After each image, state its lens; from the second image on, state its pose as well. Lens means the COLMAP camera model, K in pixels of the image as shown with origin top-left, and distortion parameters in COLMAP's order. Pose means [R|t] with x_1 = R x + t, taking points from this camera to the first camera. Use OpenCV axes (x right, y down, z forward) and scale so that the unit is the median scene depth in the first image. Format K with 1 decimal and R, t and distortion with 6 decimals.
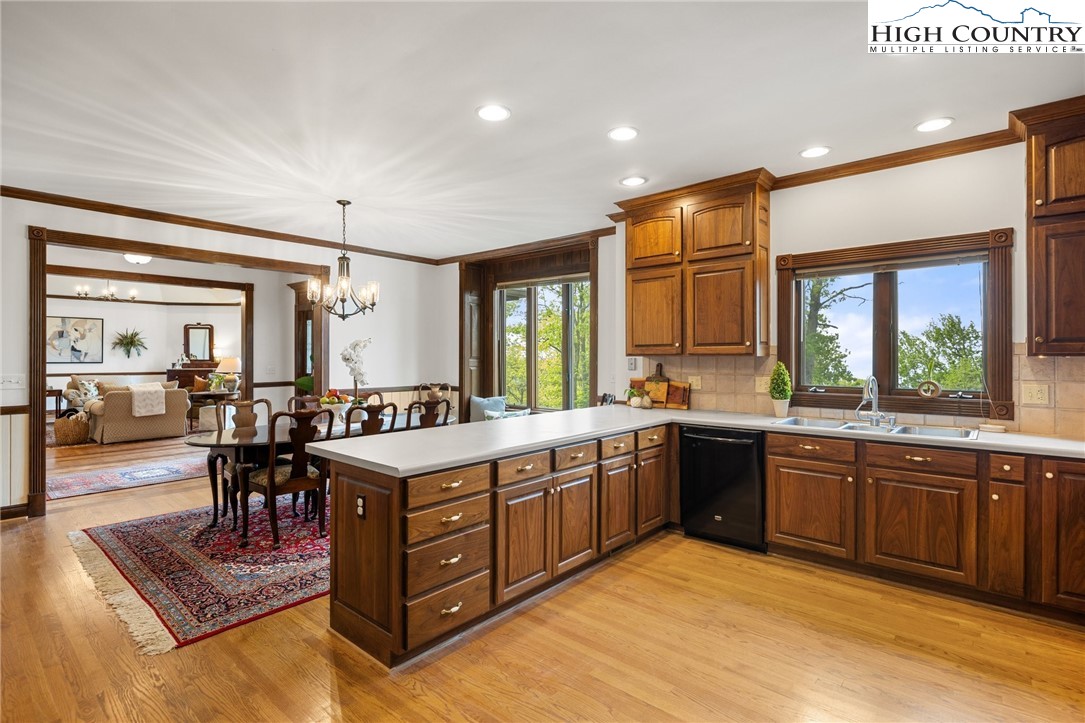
lens RADIAL K [[525.2, 0, 538.2], [0, 525.2, 357.3], [0, 0, 1]] dist [0.003666, -0.004686]
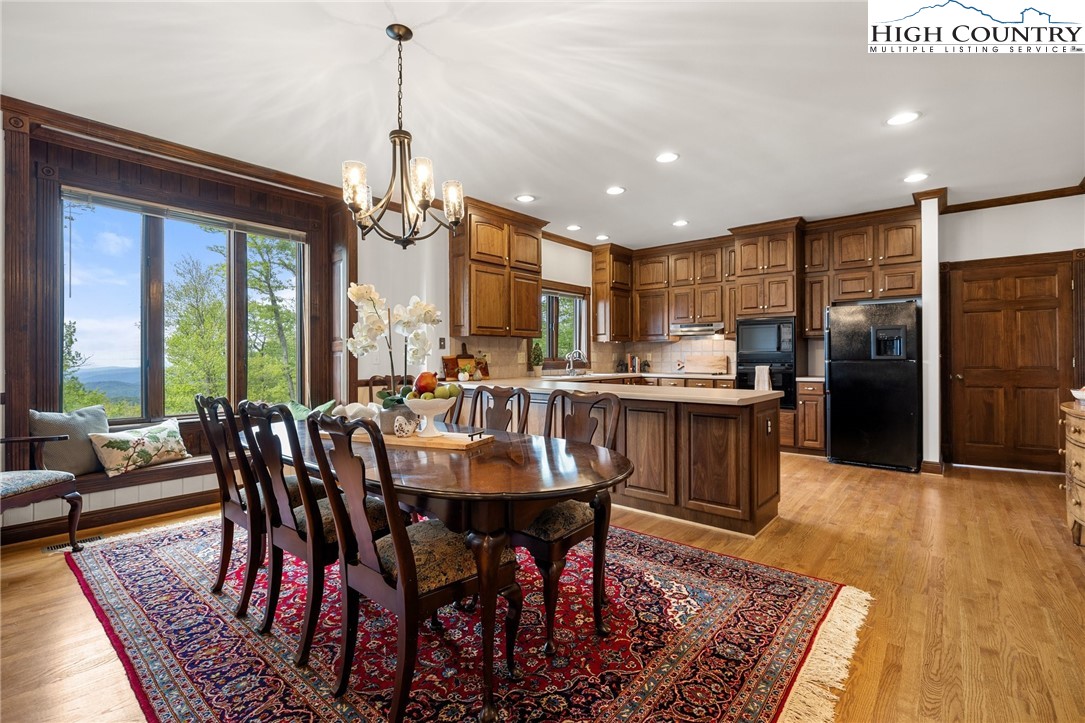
lens RADIAL K [[488.5, 0, 539.7], [0, 488.5, 357.4], [0, 0, 1]] dist [-0.005769, -0.000406]
pose [[-0.018254, -0.001832, 0.999832, -0.989959], [0.006766, 0.999975, 0.001956, 0.048571], [-0.999810, 0.006801, -0.018241, 0.973269]]
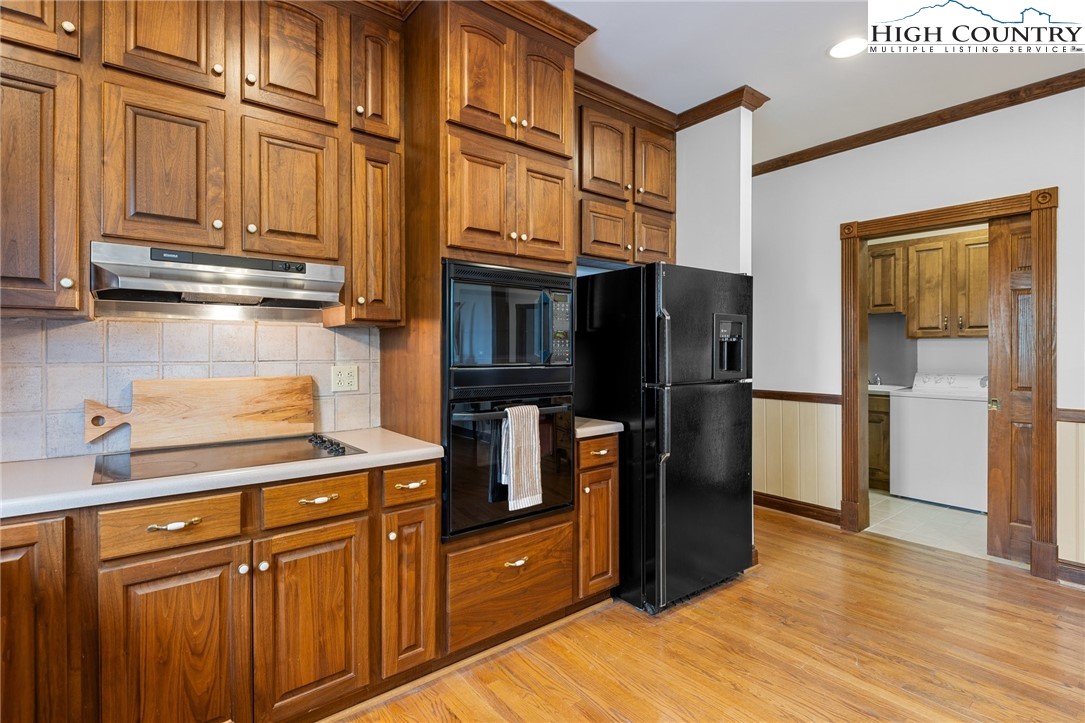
lens RADIAL K [[525.2, 0, 543.4], [0, 525.2, 351.3], [0, 0, 1]] dist [0.003666, -0.004686]
pose [[-0.985405, 0.000895, 0.170225, 0.281927], [0.001229, 0.999998, 0.001860, 0.024461], [-0.170222, 0.002042, -0.985404, 0.815376]]
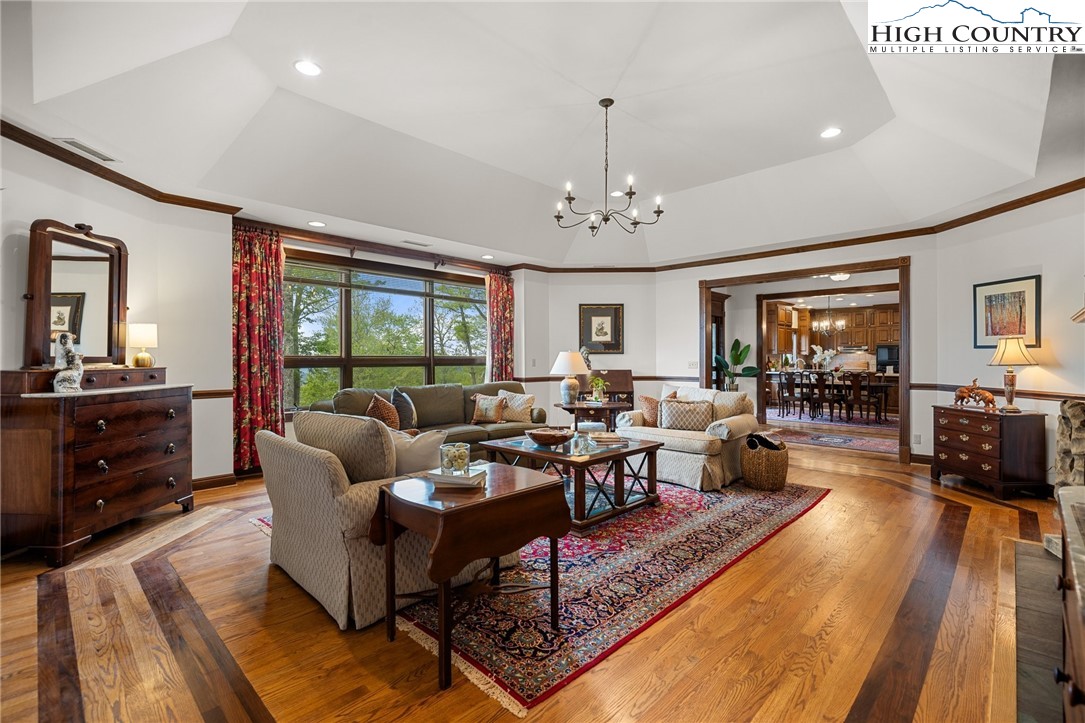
lens RADIAL K [[491.1, 0, 539.8], [0, 491.1, 357.1], [0, 0, 1]] dist [0.000455, -0.000761]
pose [[0.046984, 0.001962, 0.998894, -2.923534], [0.003364, 0.999992, -0.002122, 0.019745], [-0.998890, 0.003460, 0.046977, 2.449628]]
